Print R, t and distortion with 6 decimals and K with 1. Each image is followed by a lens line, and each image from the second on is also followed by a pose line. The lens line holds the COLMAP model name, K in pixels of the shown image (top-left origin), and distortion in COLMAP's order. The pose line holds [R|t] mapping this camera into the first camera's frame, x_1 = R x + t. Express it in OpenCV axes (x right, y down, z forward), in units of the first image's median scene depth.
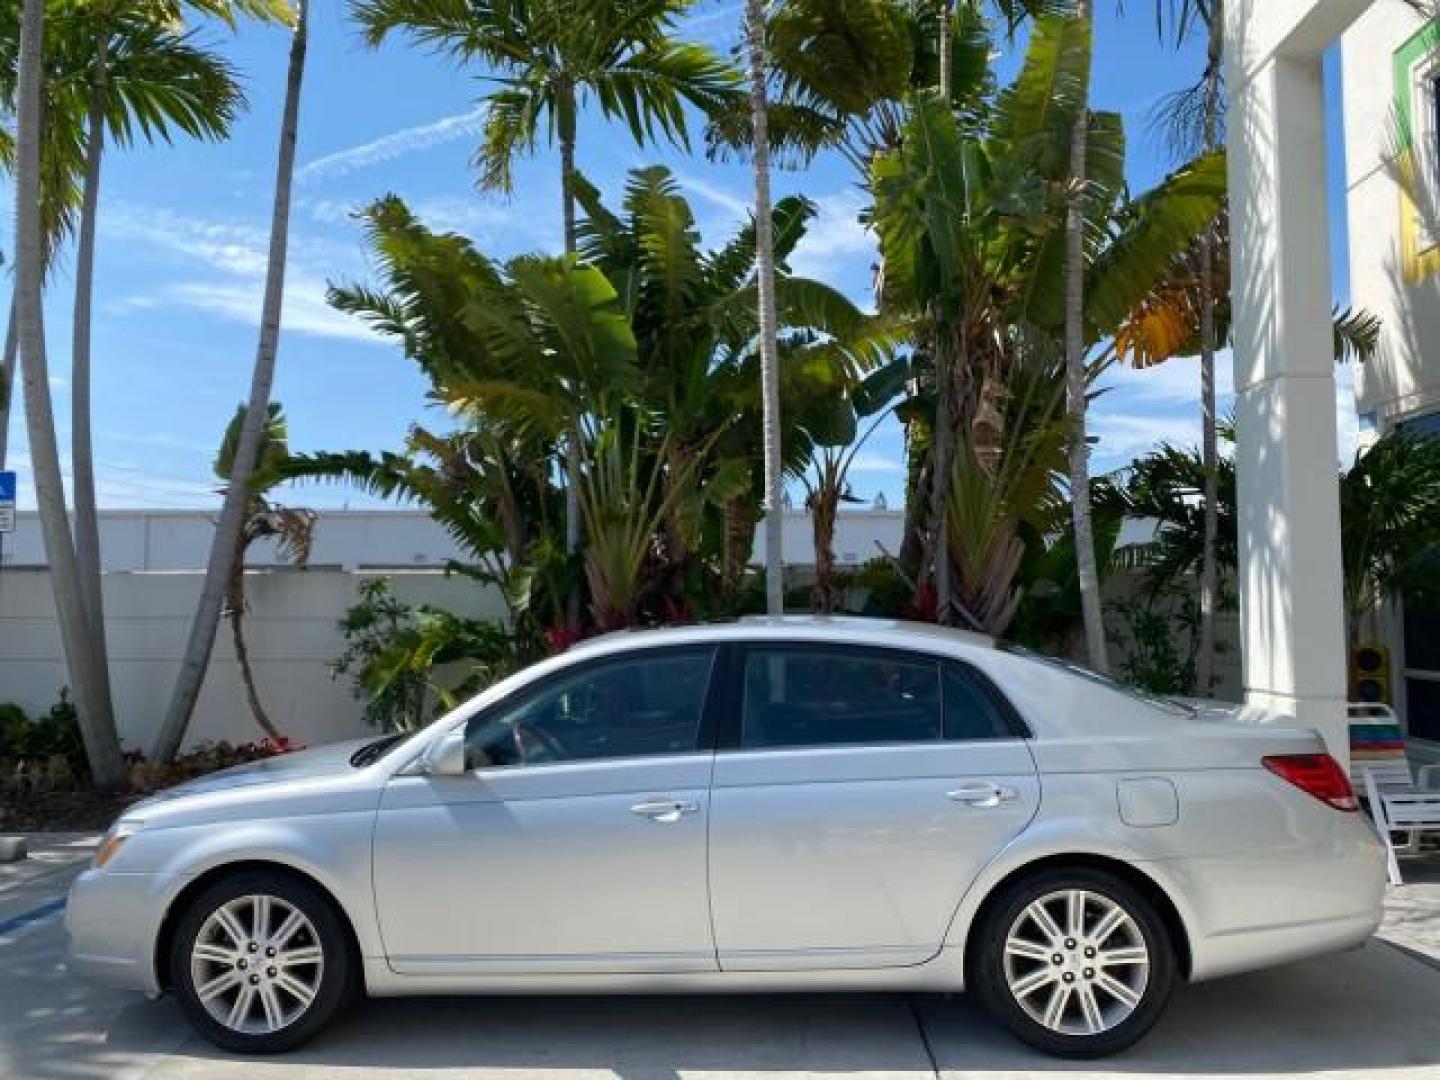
lens RADIAL K [[1103.7, 0, 719.8], [0, 1103.7, 536.6], [0, 0, 1]] dist [0.025461, -0.026843]
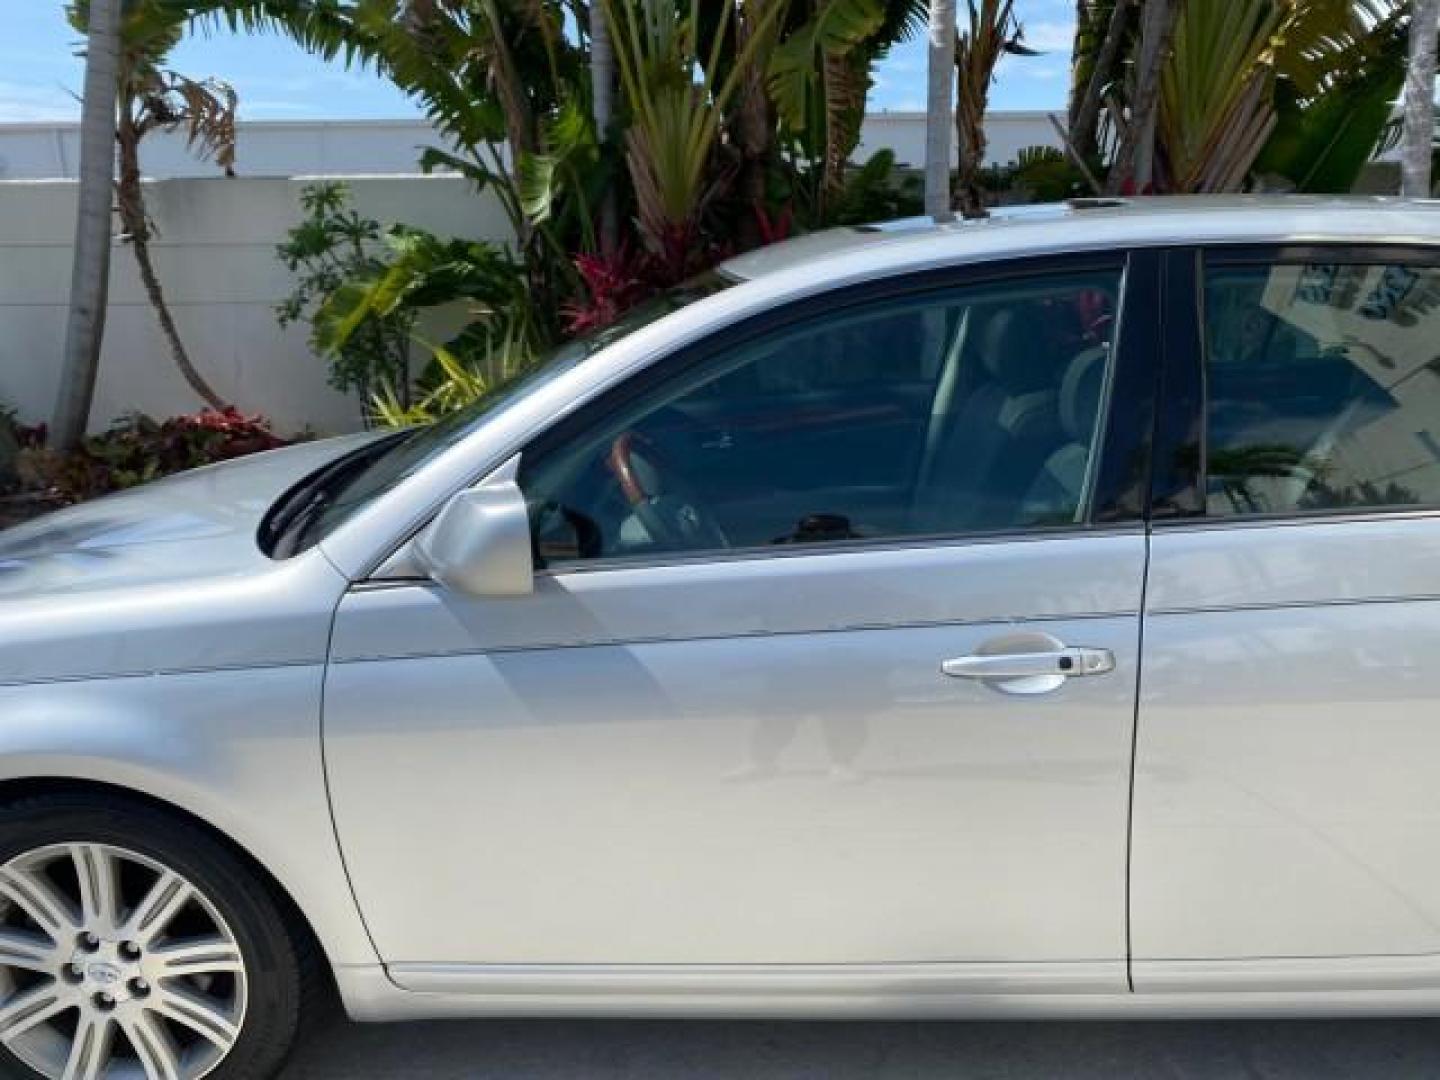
lens RADIAL K [[1103.7, 0, 709.3], [0, 1103.7, 534.5], [0, 0, 1]] dist [0.025461, -0.026843]
pose [[0.999925, -0.012250, -0.000024, -0.073967], [0.011627, 0.948408, 0.316840, 0.031175], [-0.003859, -0.316817, 0.948479, 0.280666]]
